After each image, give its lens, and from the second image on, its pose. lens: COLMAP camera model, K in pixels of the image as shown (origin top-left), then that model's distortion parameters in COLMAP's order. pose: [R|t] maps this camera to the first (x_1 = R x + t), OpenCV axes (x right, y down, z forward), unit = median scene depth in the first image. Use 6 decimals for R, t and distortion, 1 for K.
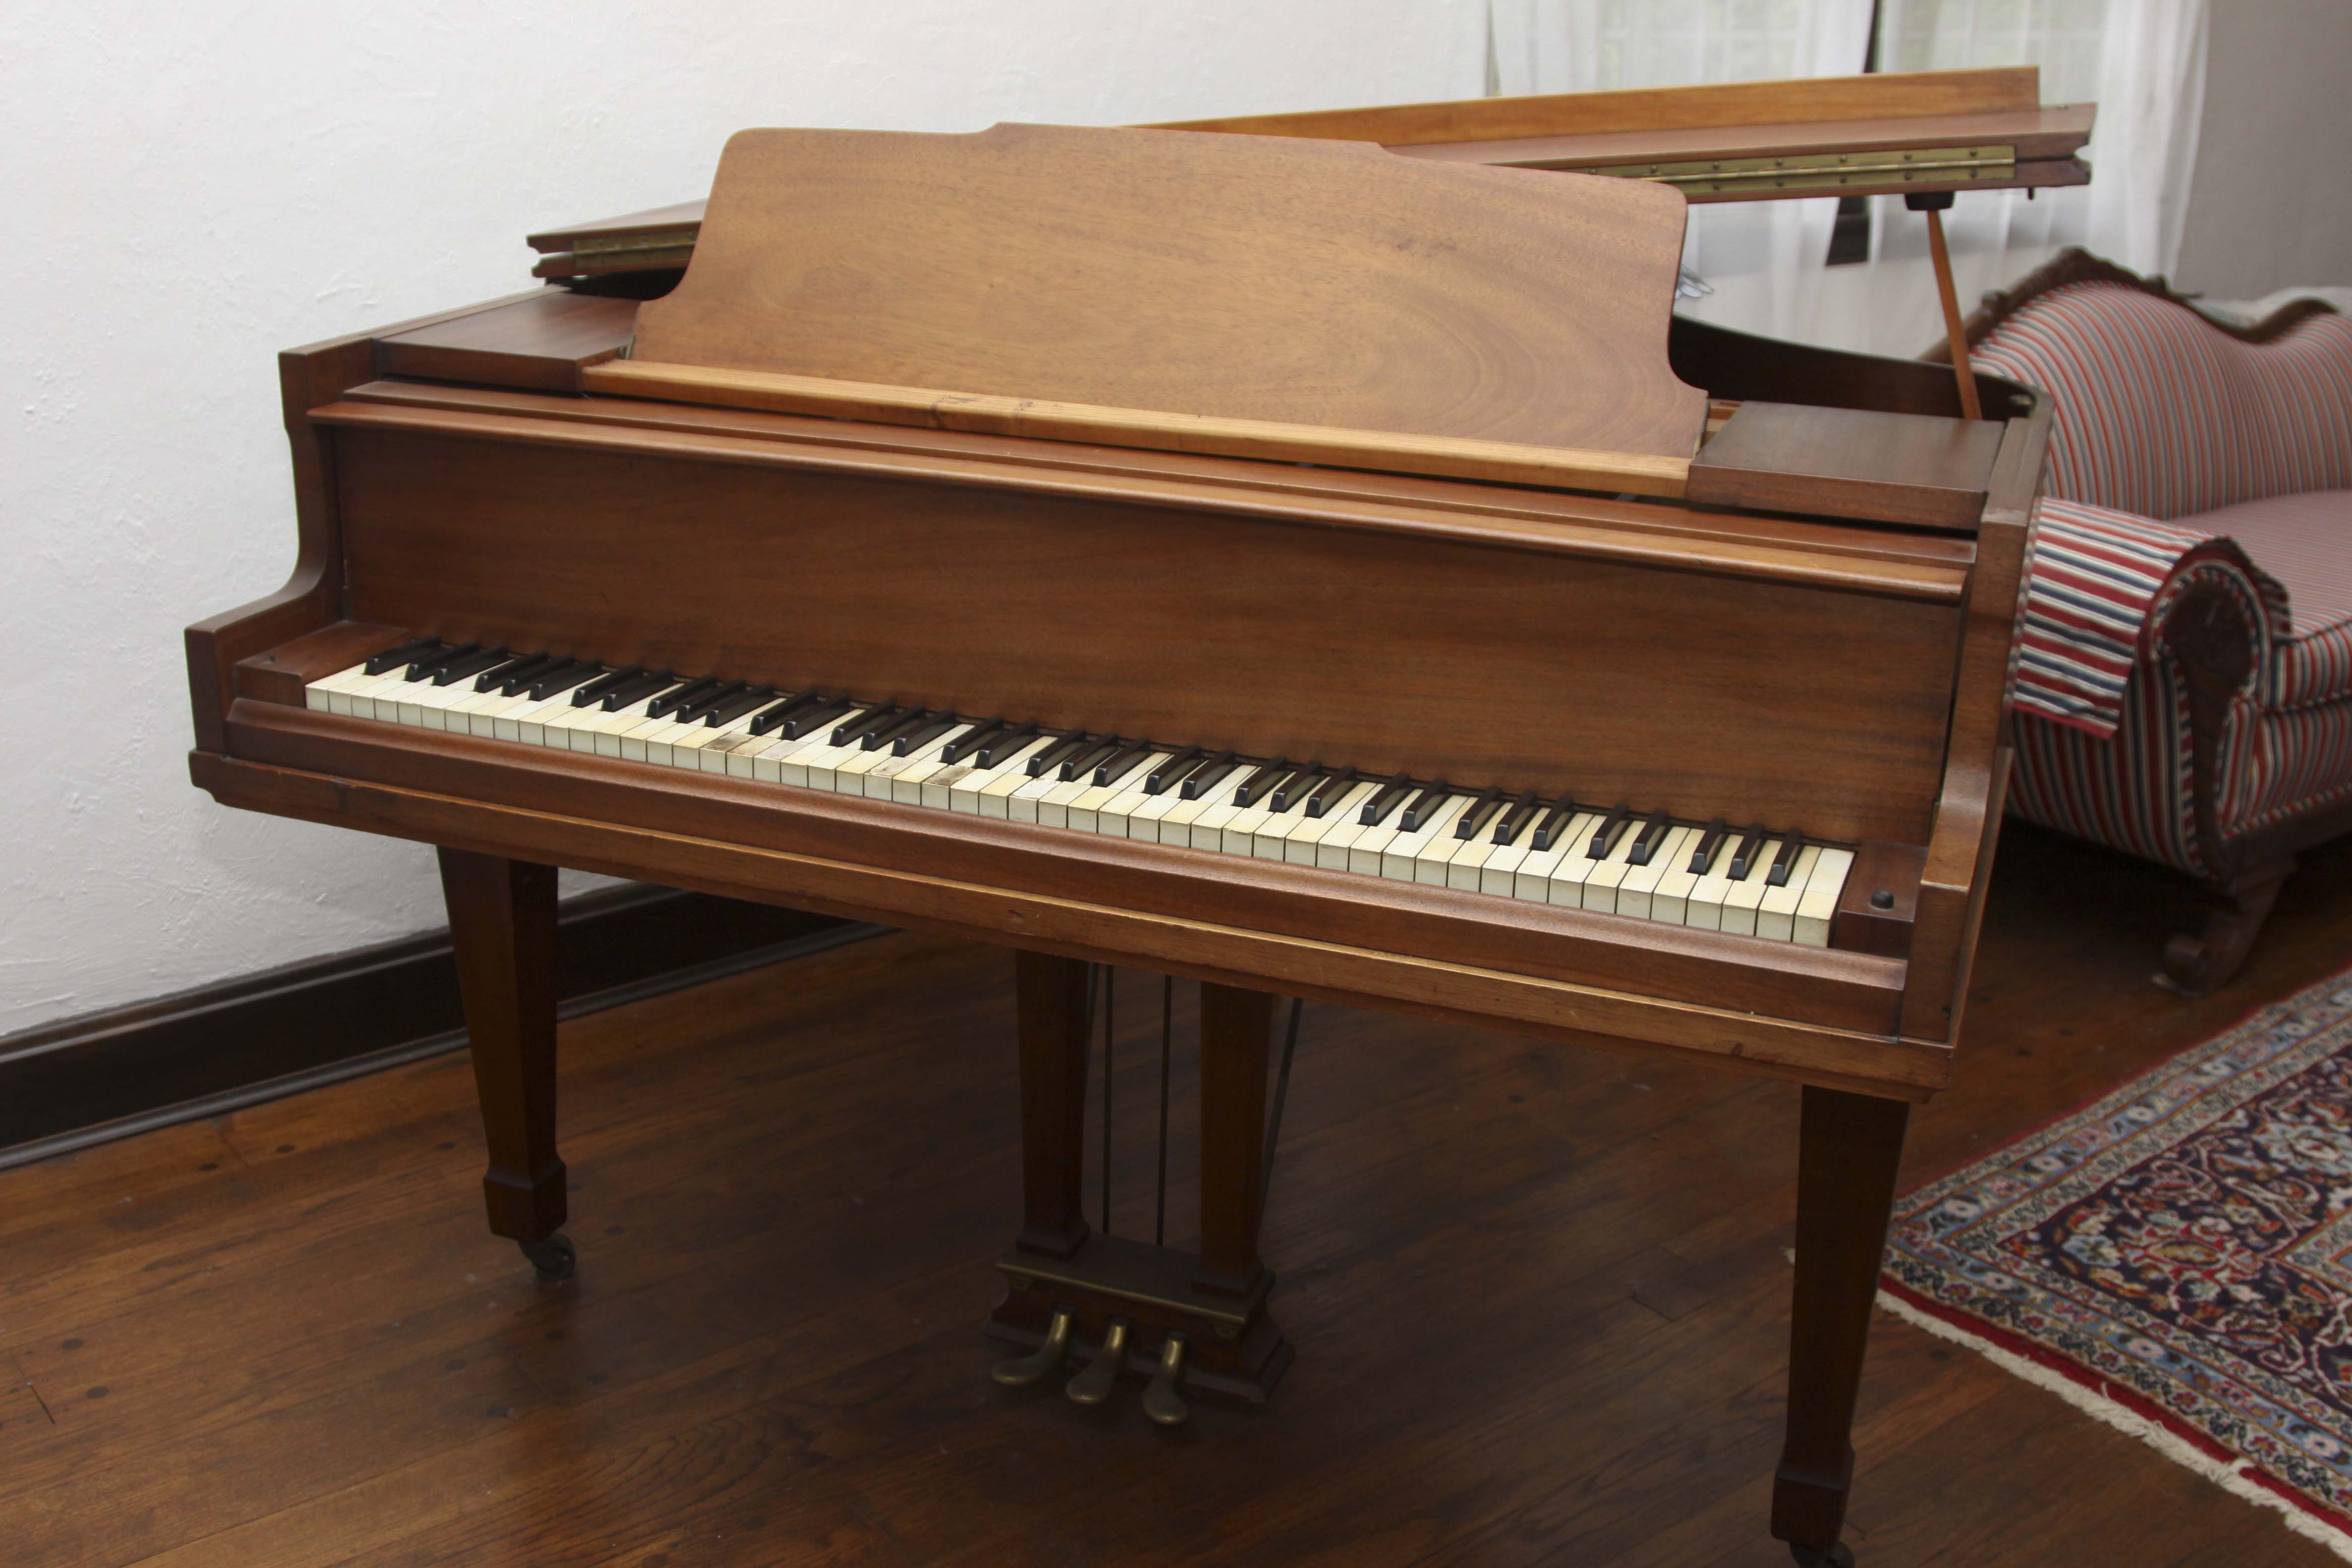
lens RADIAL K [[2473.8, 0, 1178.2], [0, 2473.8, 806.7], [0, 0, 1]] dist [-0.118817, 0.037992]
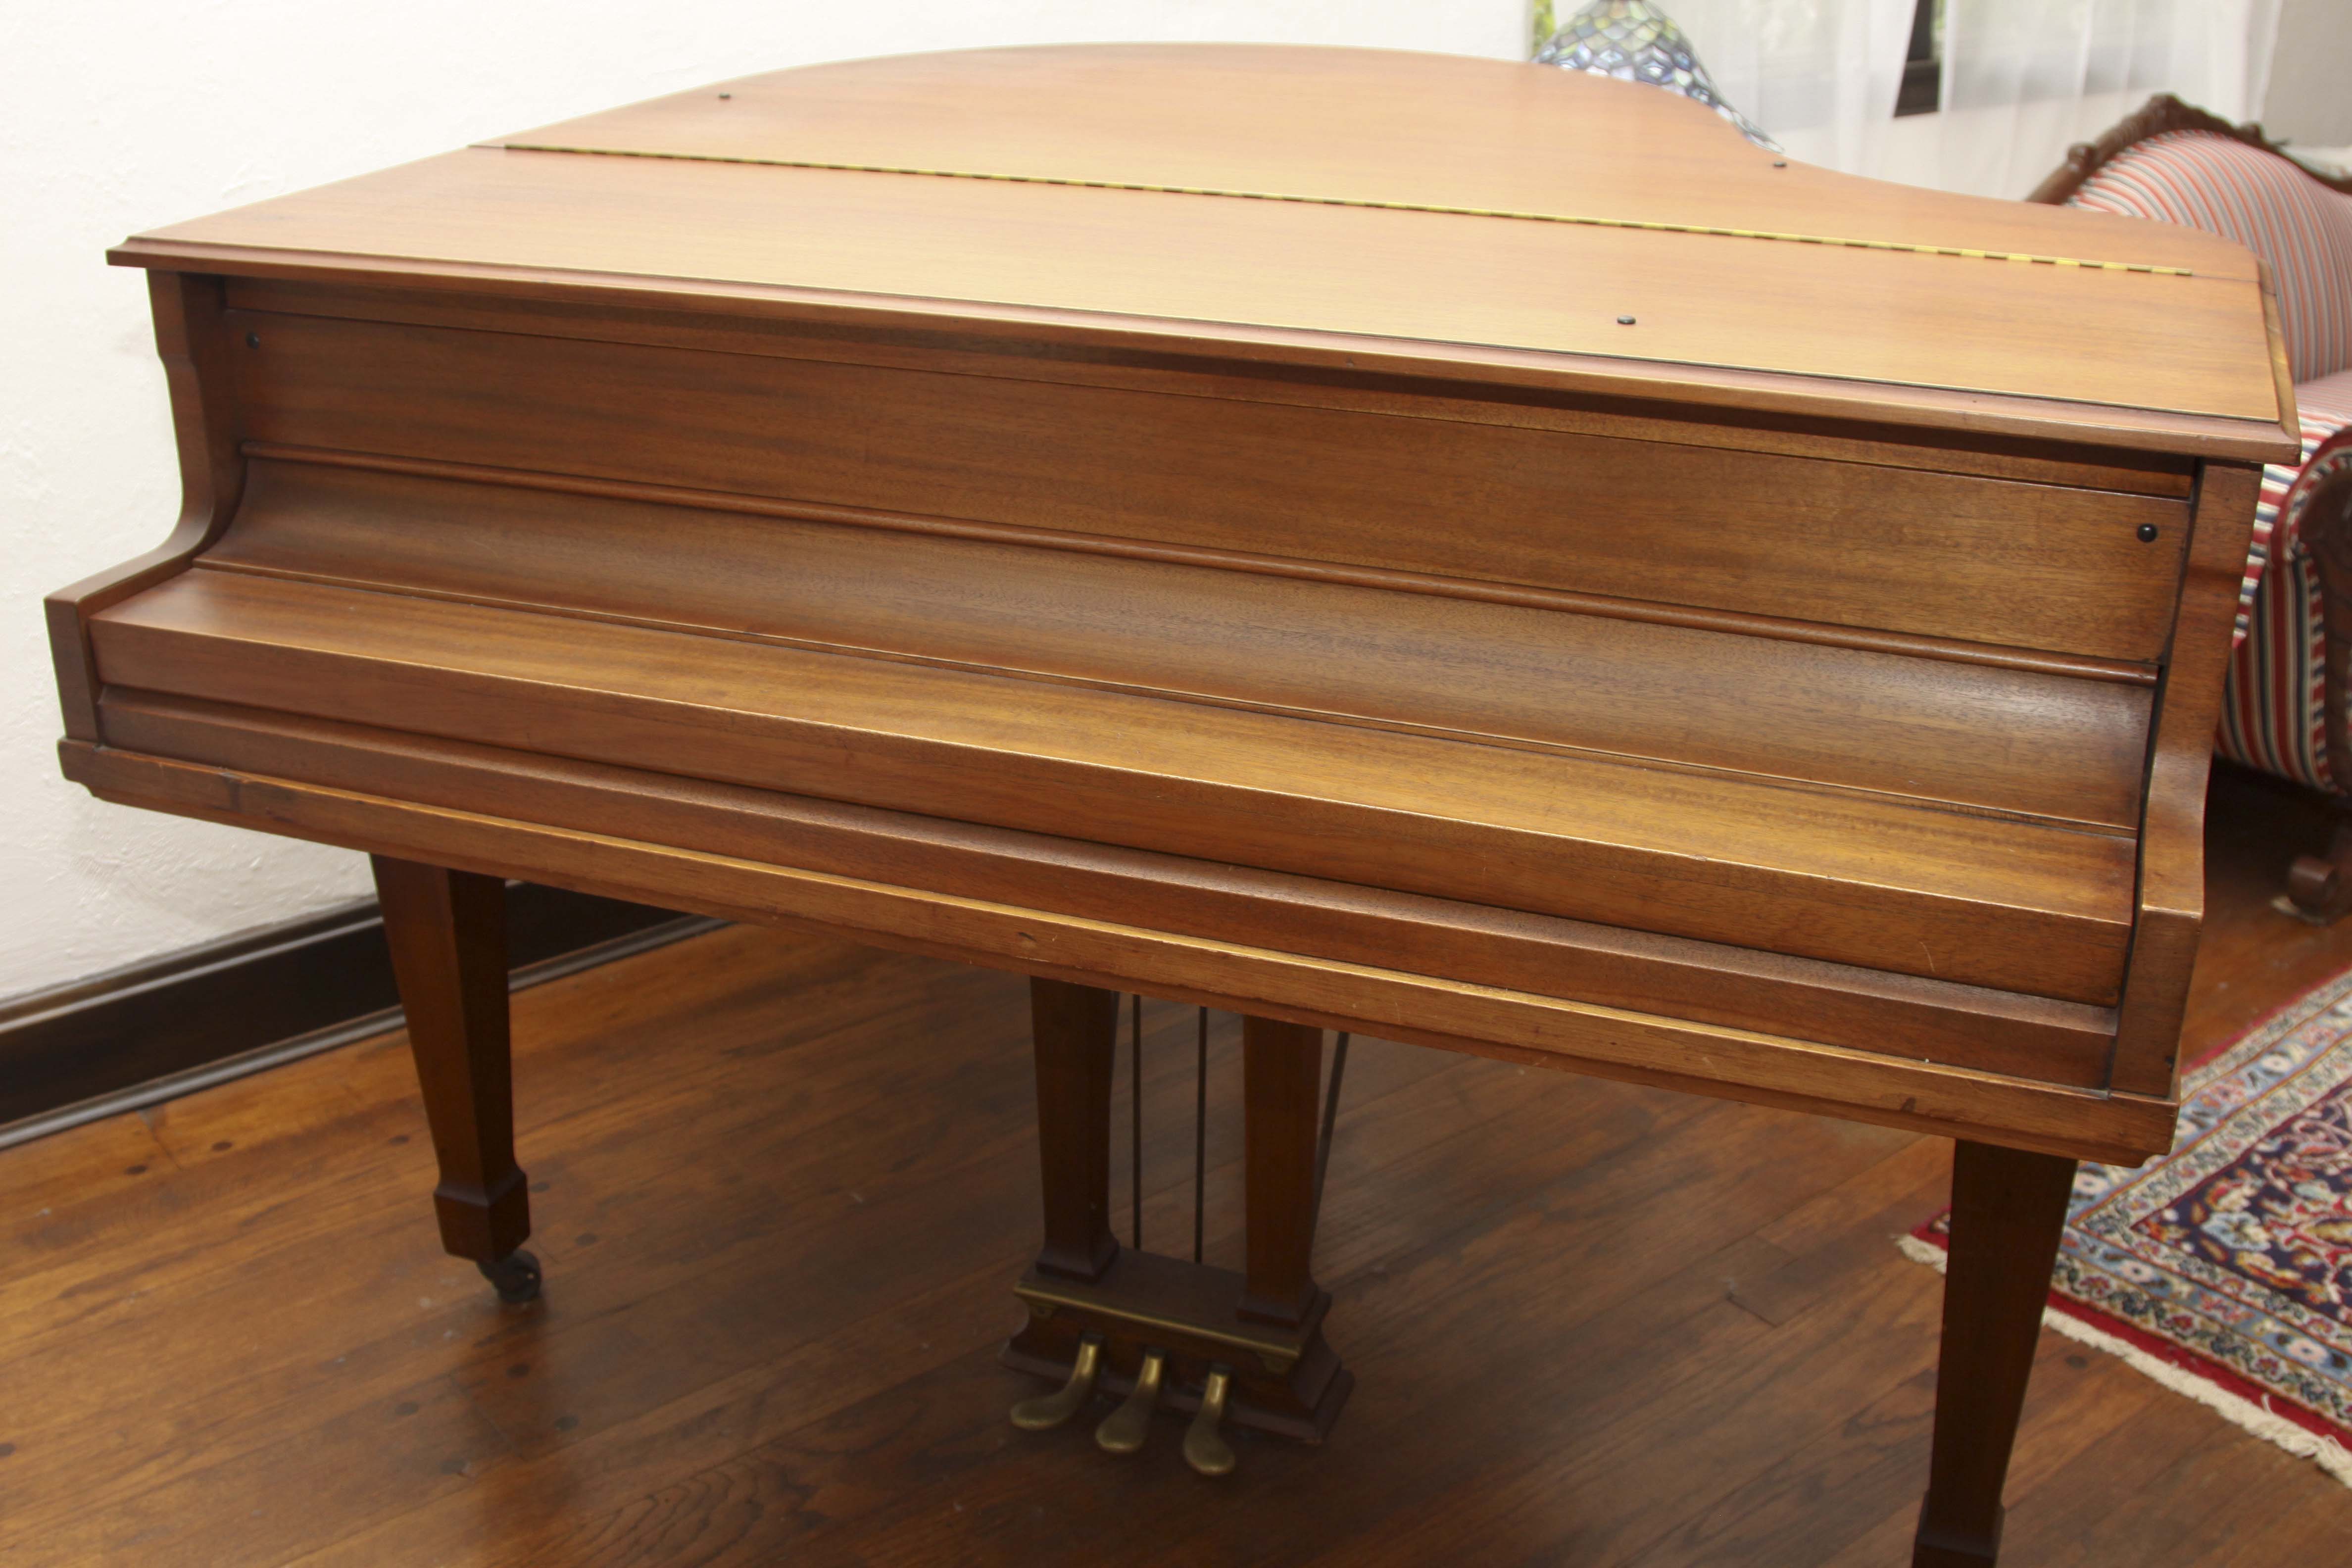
lens RADIAL K [[2473.0, 0, 1185.2], [0, 2473.0, 779.0], [0, 0, 1]] dist [-0.125442, 0.052345]
pose [[0.999841, -0.017604, -0.002702, -0.006996], [0.017712, 0.998733, 0.047096, -0.036414], [0.001870, -0.047136, 0.998887, 0.130986]]
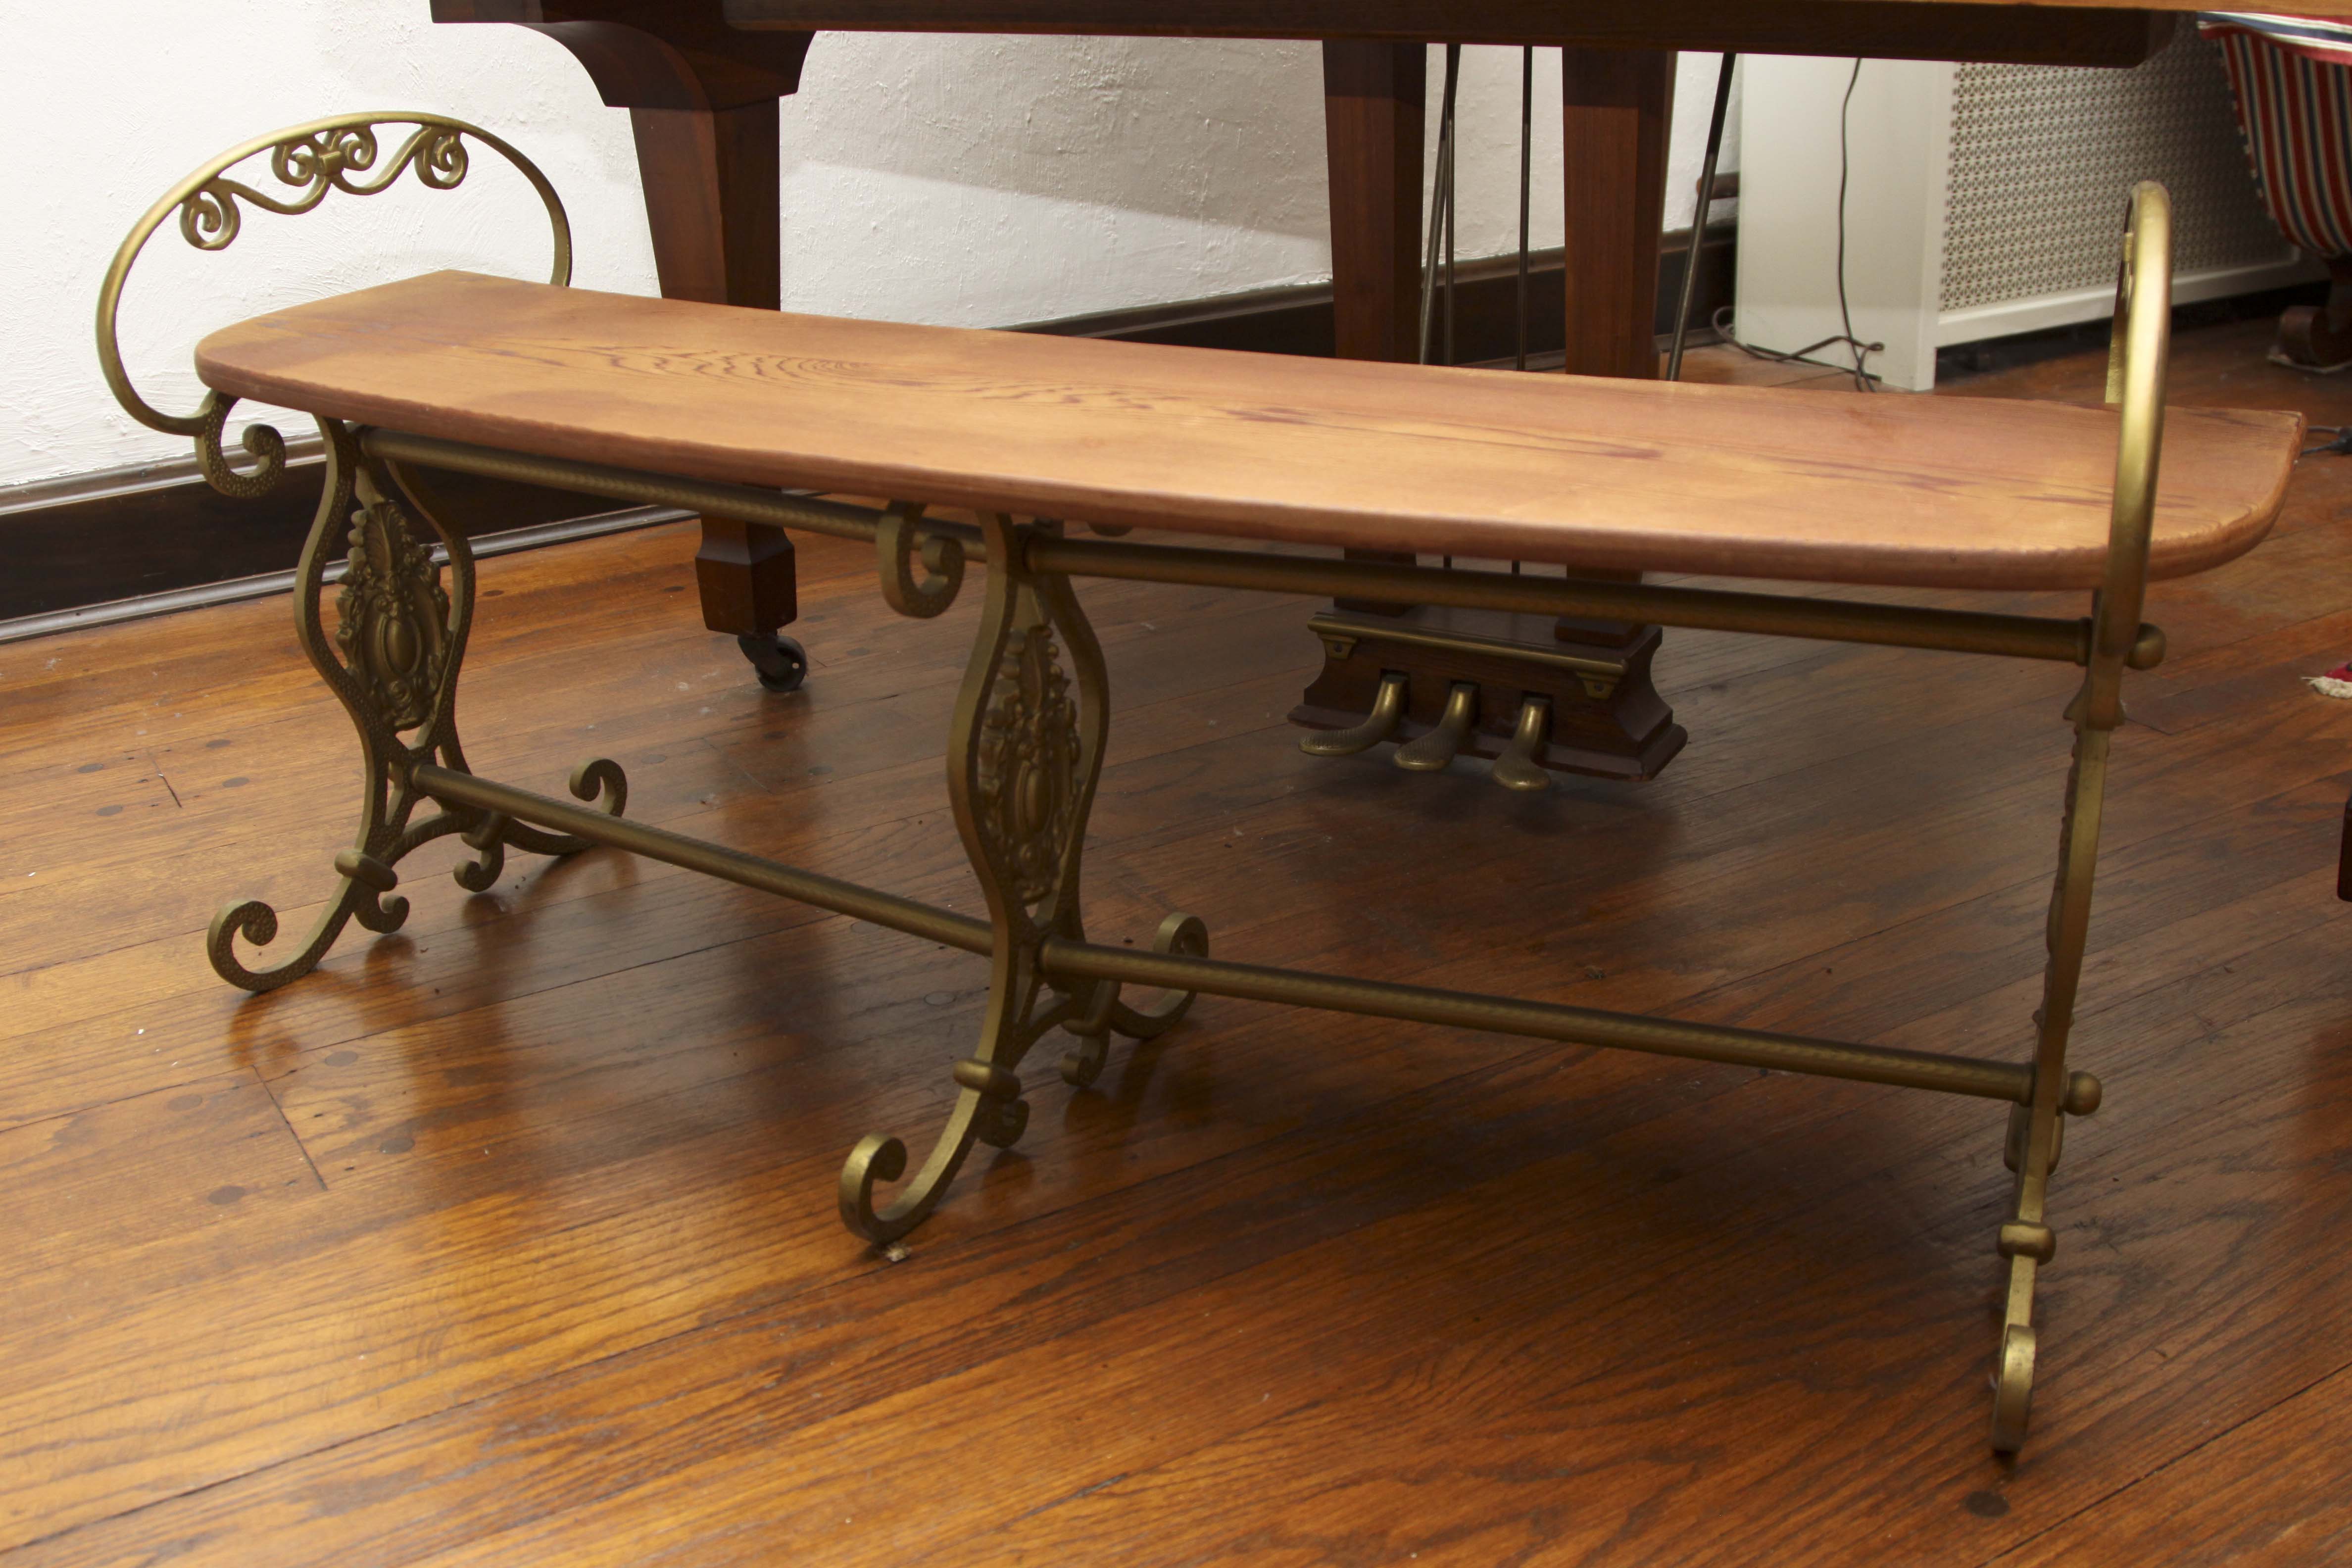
lens RADIAL K [[2480.3, 0, 1185.4], [0, 2480.3, 781.7], [0, 0, 1]] dist [-0.128702, 0.053846]
pose [[0.989733, 0.003680, -0.142880, 0.001764], [0.001395, 0.999372, 0.035401, 0.209166], [0.142921, -0.035237, 0.989107, 0.198790]]
